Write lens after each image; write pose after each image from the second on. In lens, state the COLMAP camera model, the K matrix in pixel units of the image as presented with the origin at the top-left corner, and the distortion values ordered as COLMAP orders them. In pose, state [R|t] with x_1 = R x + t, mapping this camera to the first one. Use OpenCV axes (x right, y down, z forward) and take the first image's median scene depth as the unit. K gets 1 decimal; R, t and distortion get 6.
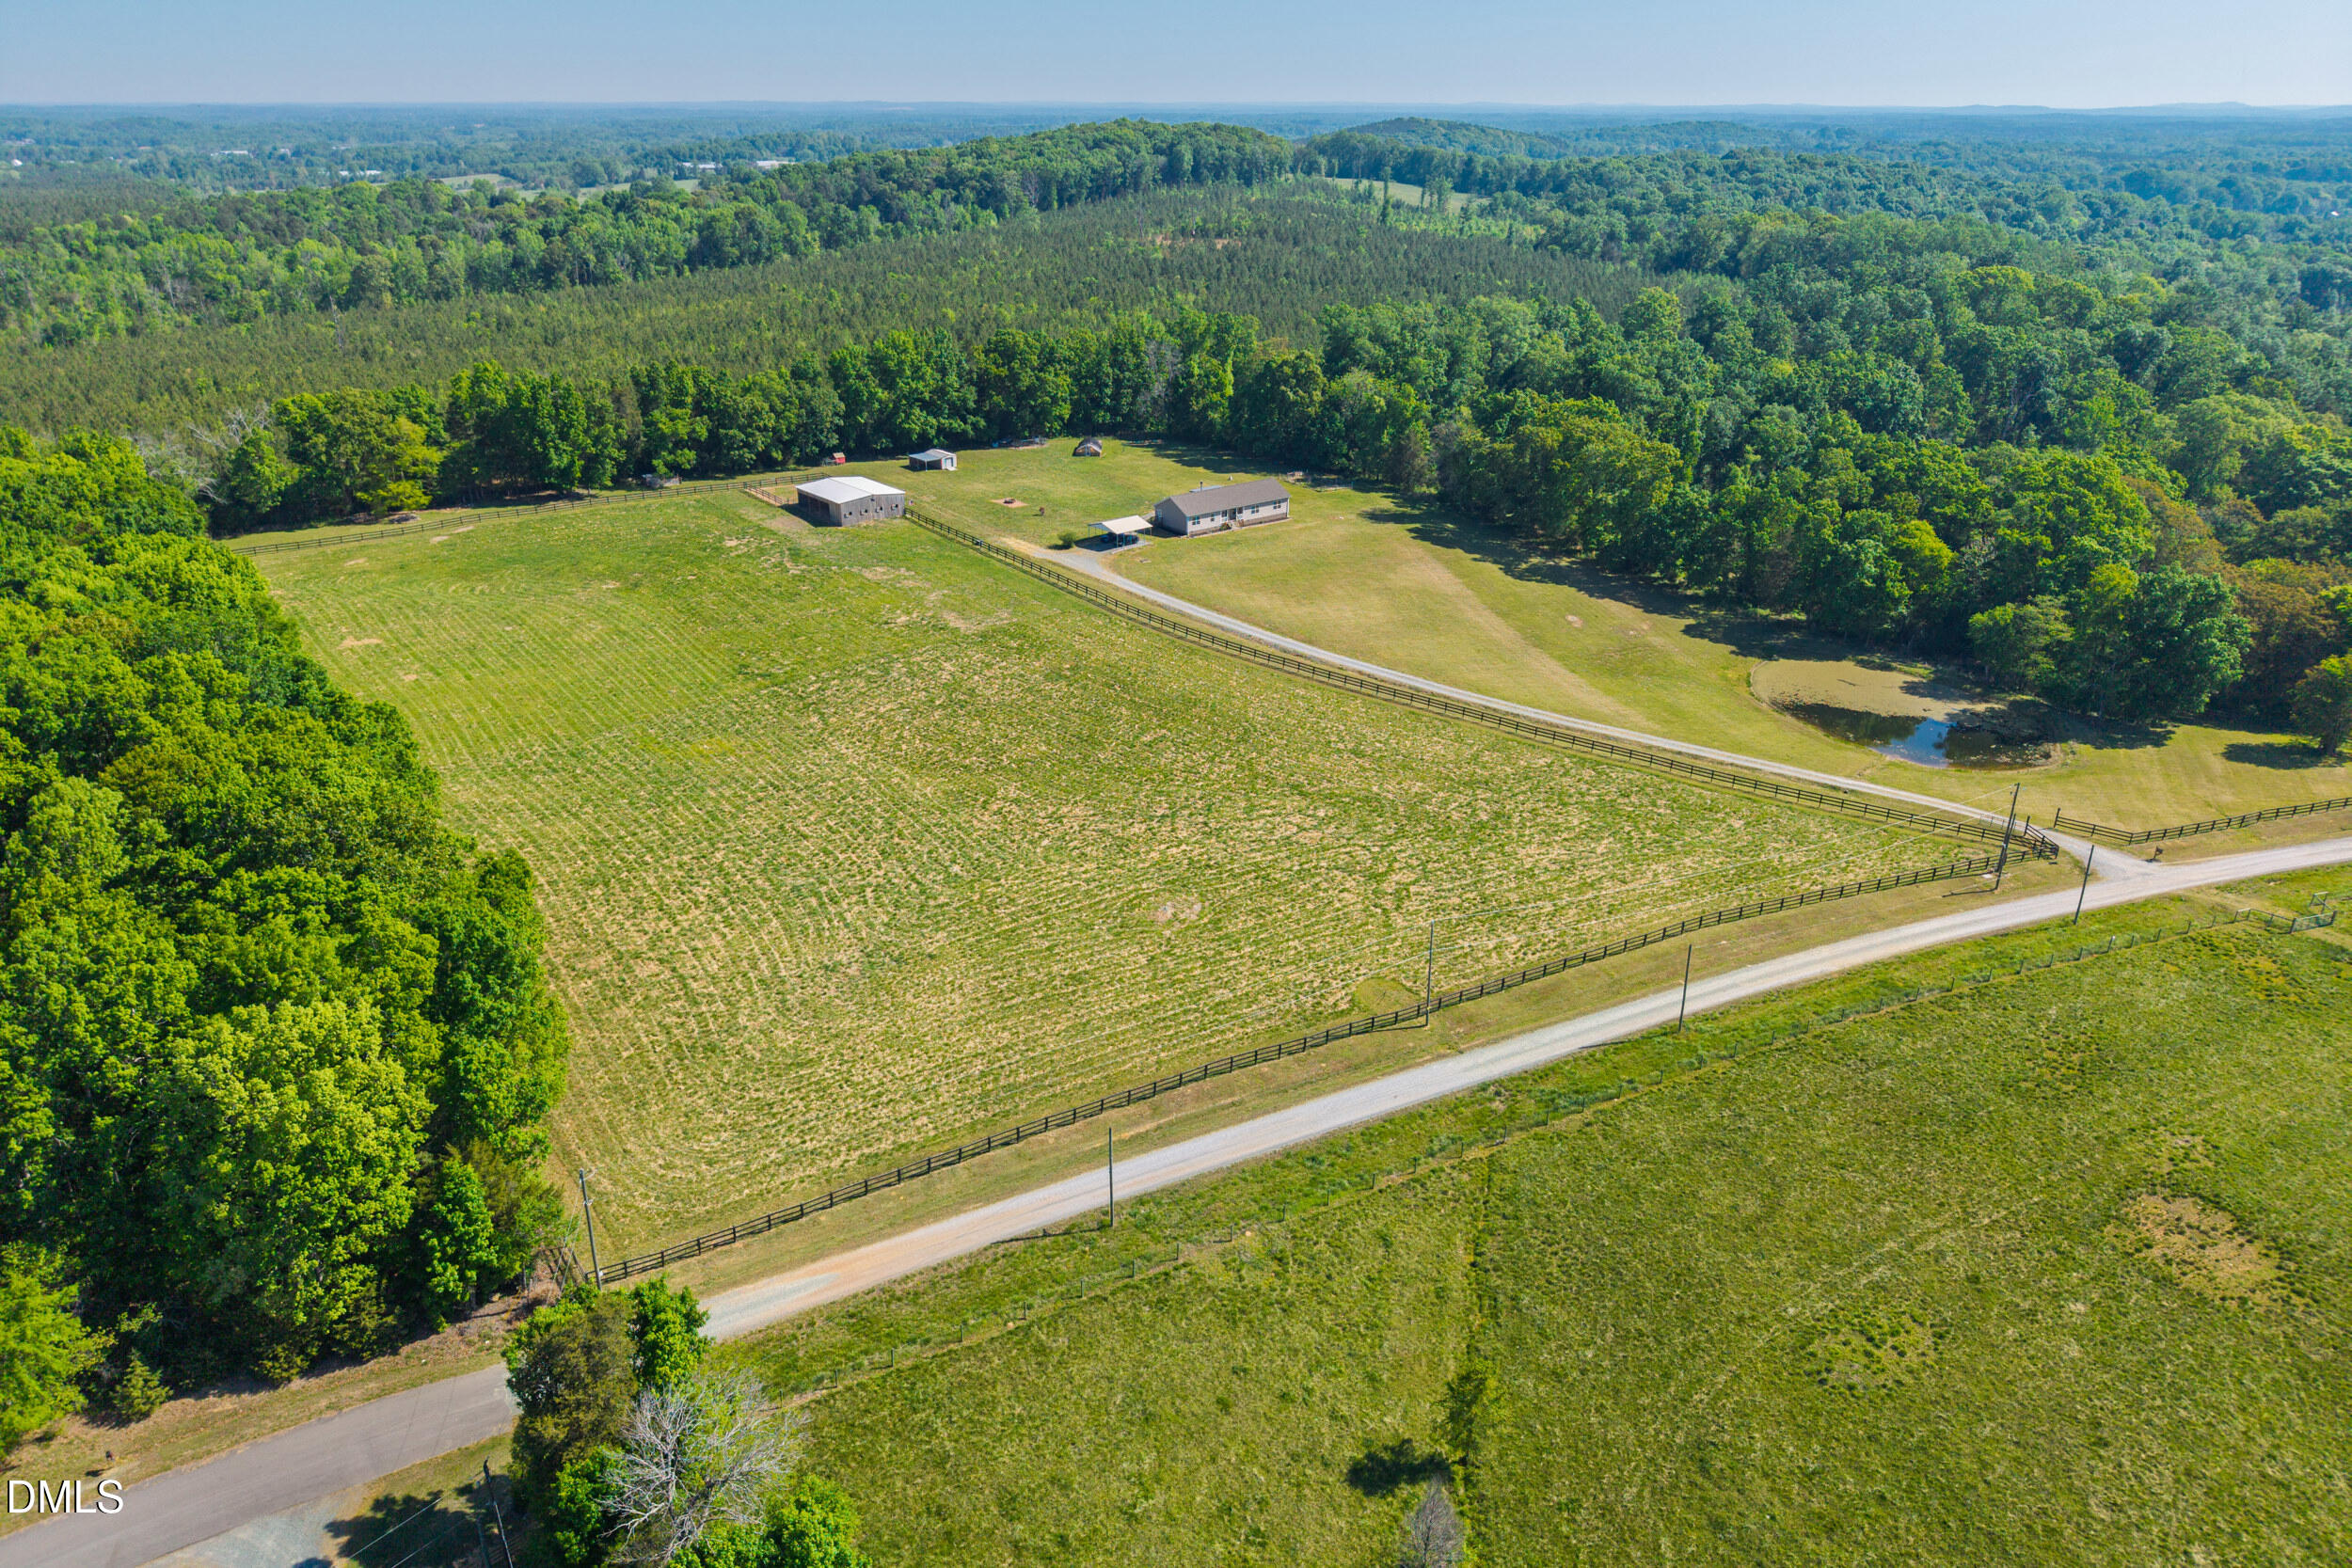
lens RADIAL K [[1575.6, 0, 1183.6], [0, 1575.6, 797.5], [0, 0, 1]] dist [0.017379, -0.017161]
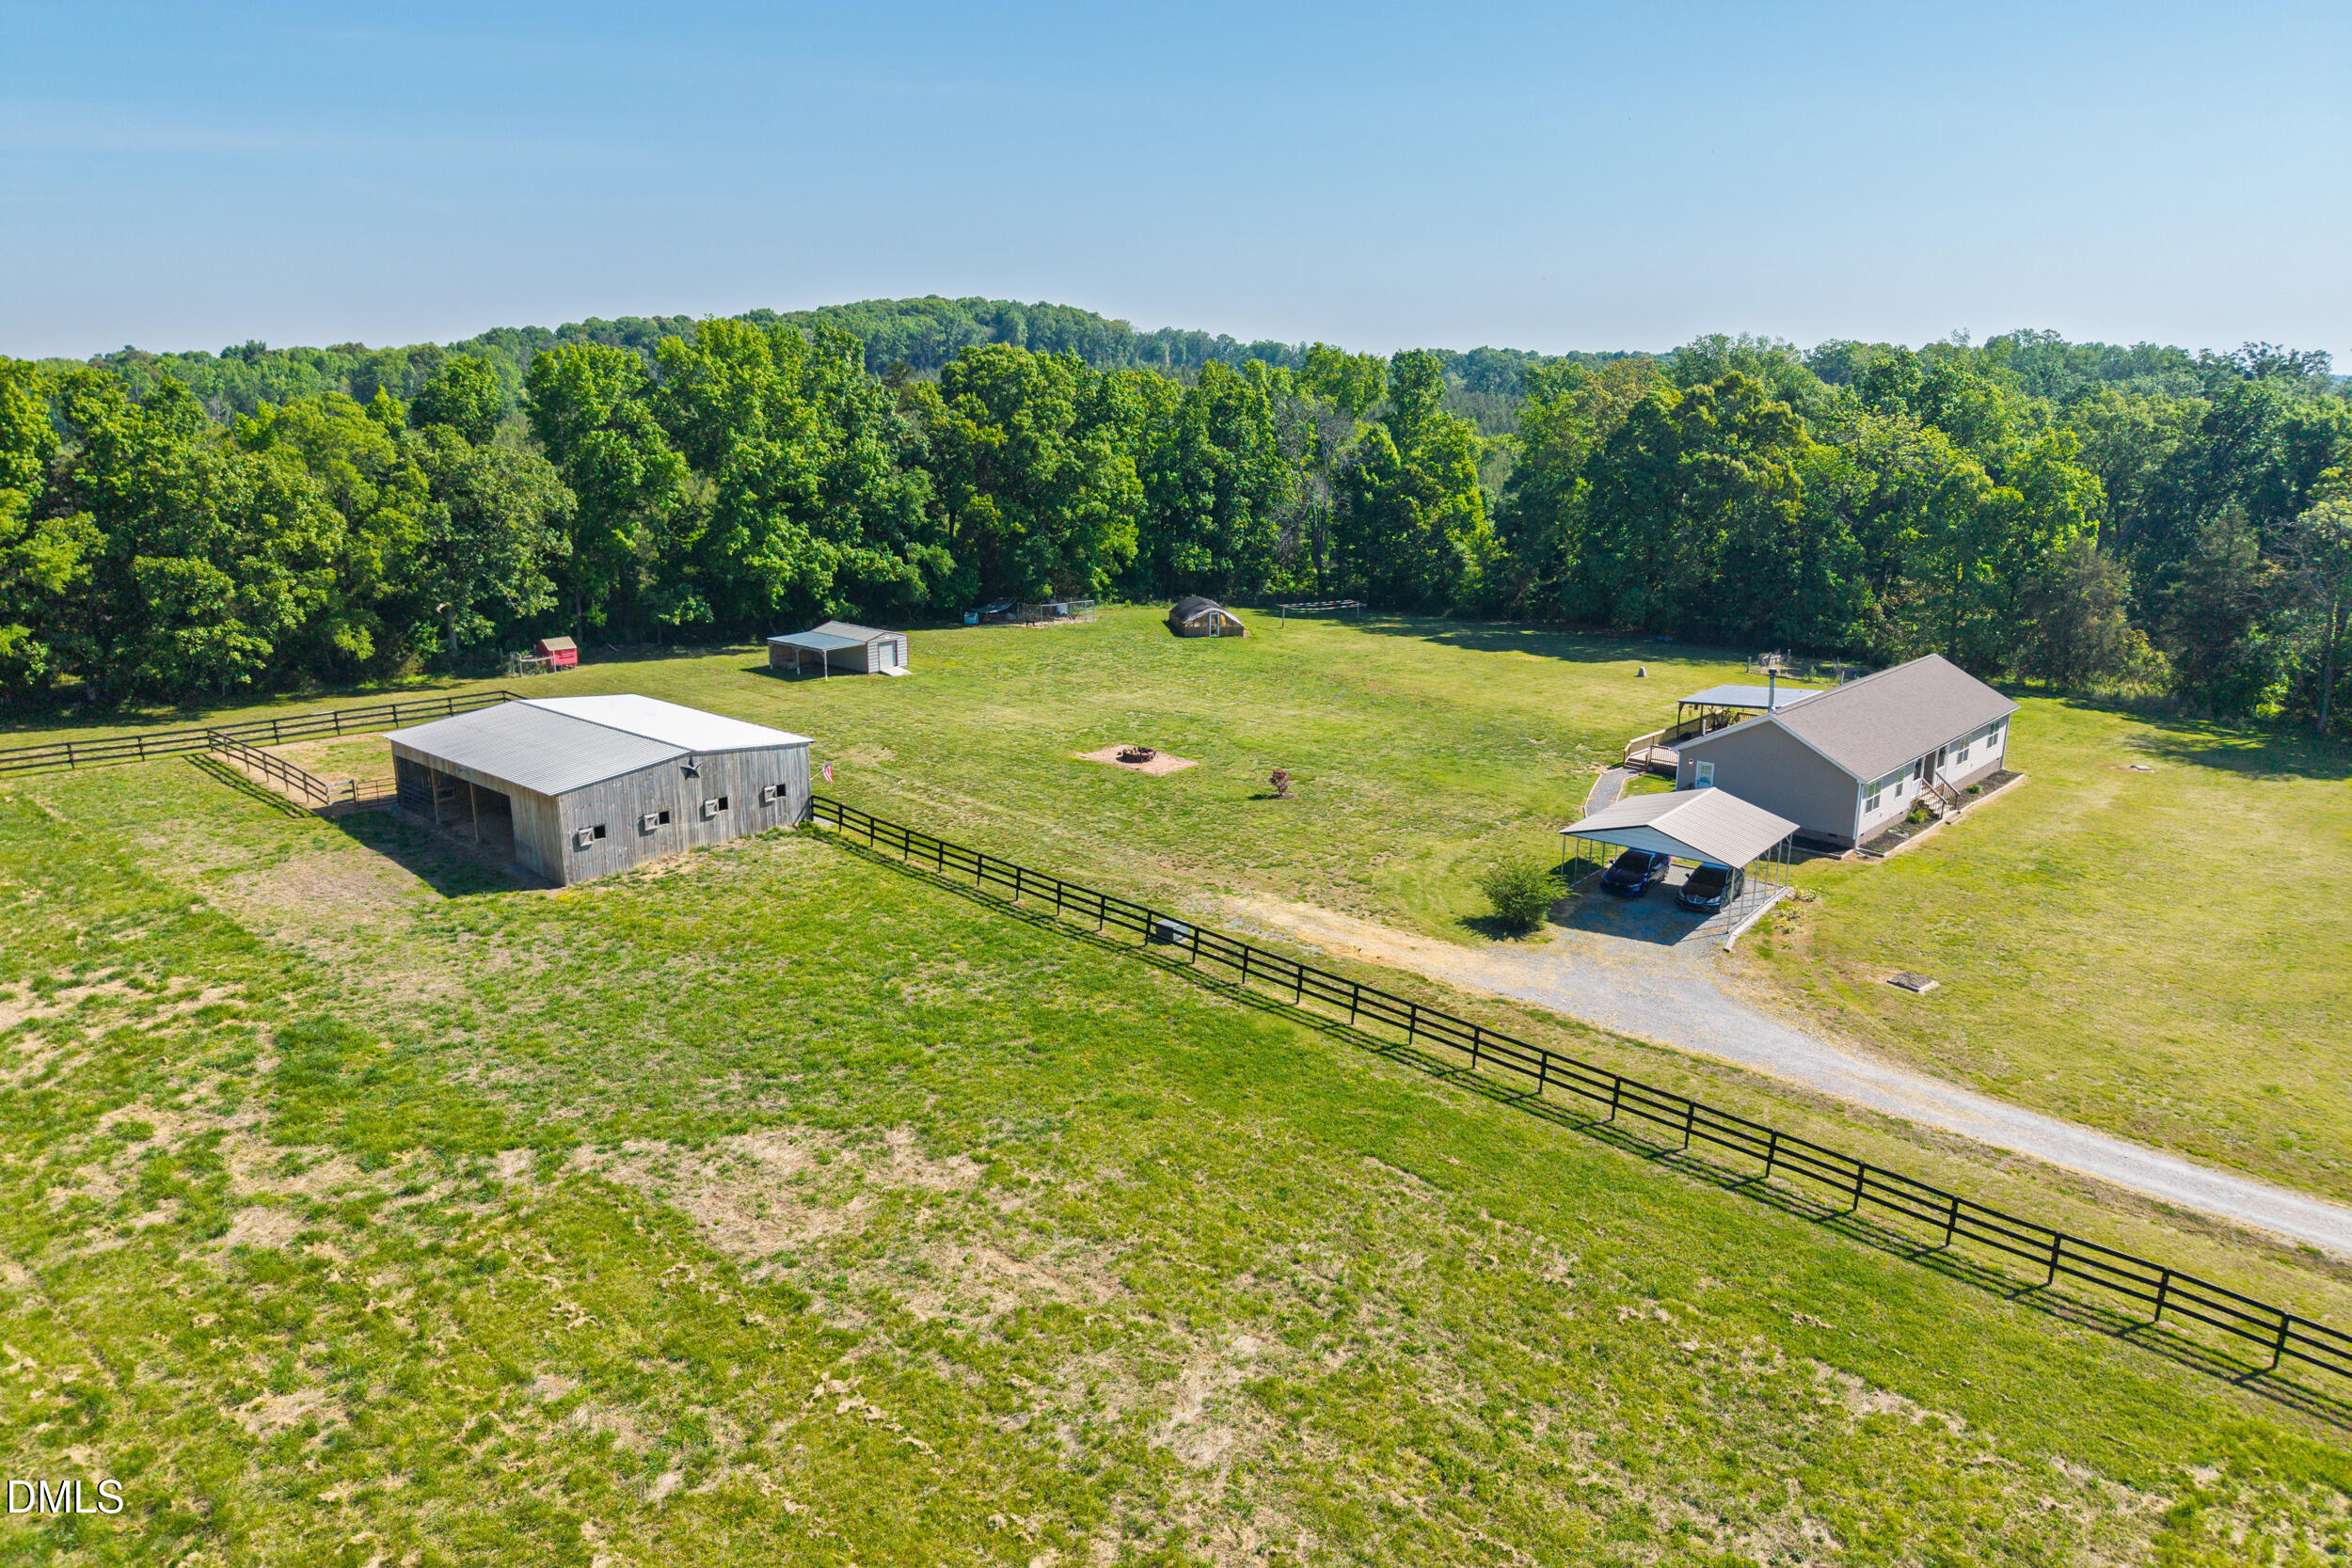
lens RADIAL K [[1575.6, 0, 1170.9], [0, 1575.6, 785.4], [0, 0, 1]] dist [0.017379, -0.017161]
pose [[0.988062, -0.040995, 0.148504, -0.142808], [0.063943, 0.986121, -0.153218, -0.128427], [-0.140162, 0.160885, 0.976970, 0.666407]]
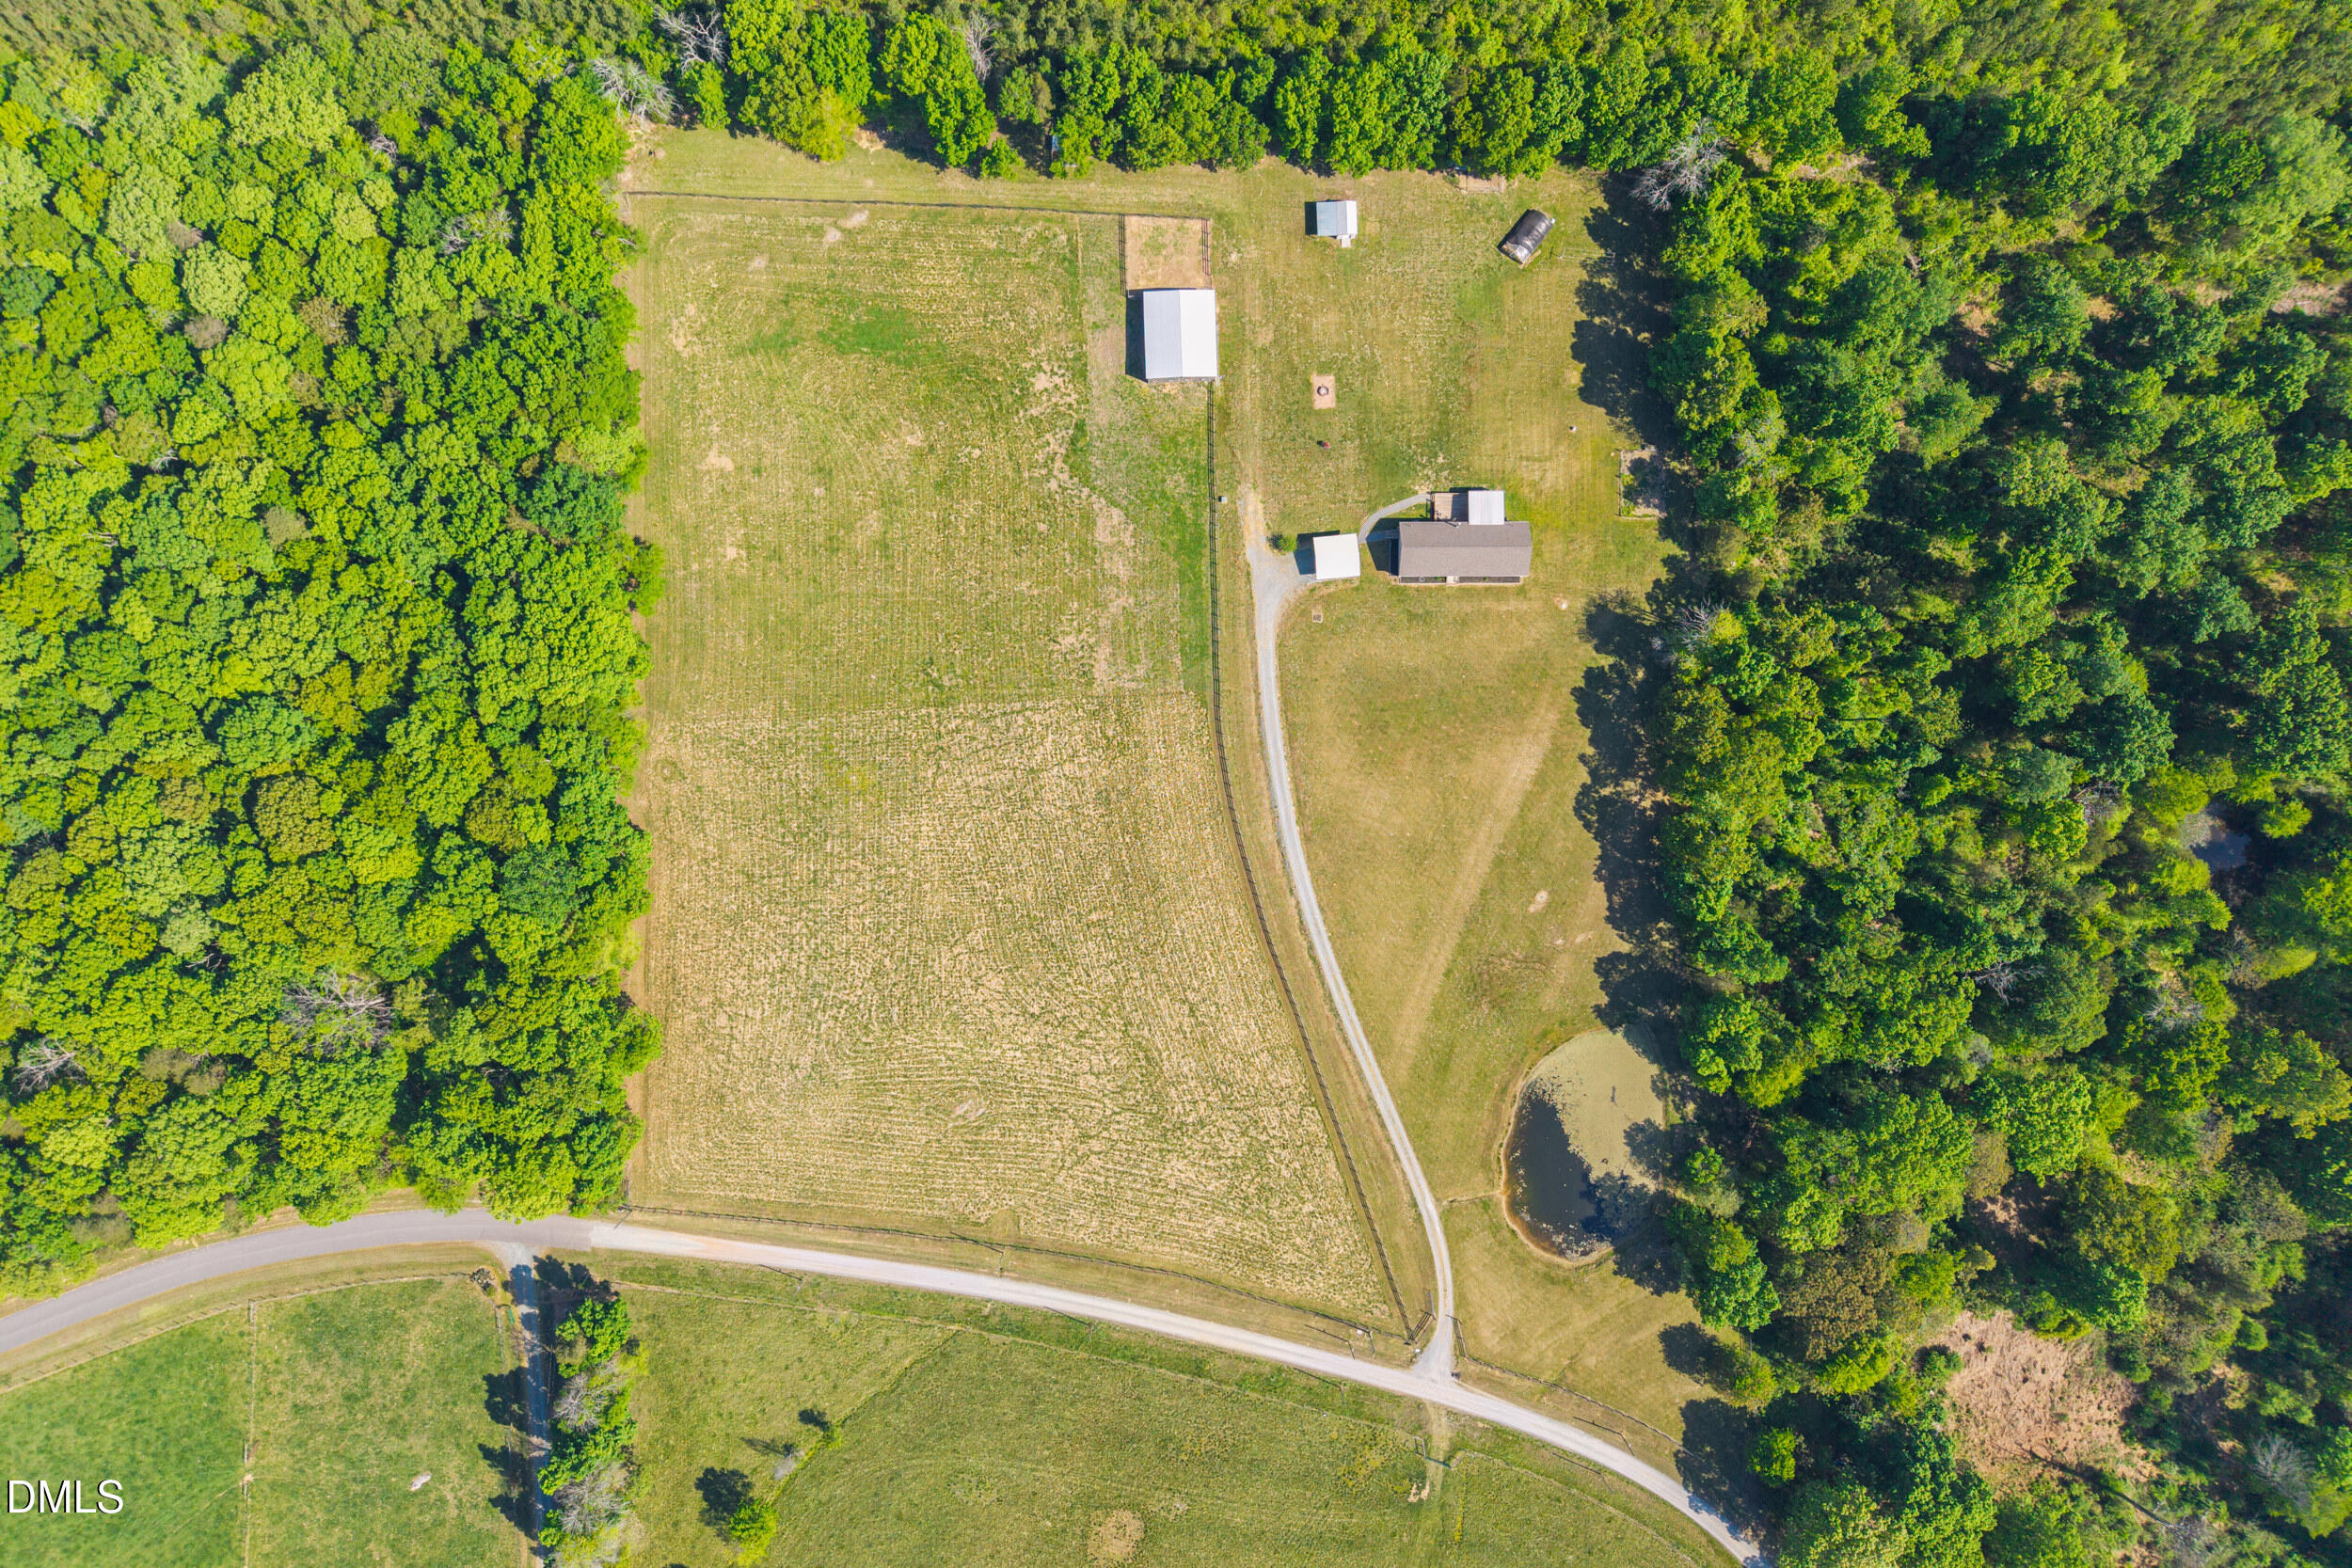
lens RADIAL K [[1575.6, 0, 1173.9], [0, 1575.6, 782.7], [0, 0, 1]] dist [0.017379, -0.017161]
pose [[0.785444, 0.618840, 0.010701, -0.038983], [-0.260038, 0.314257, 0.913029, -0.970490], [0.561657, -0.719916, 0.407753, 0.327547]]
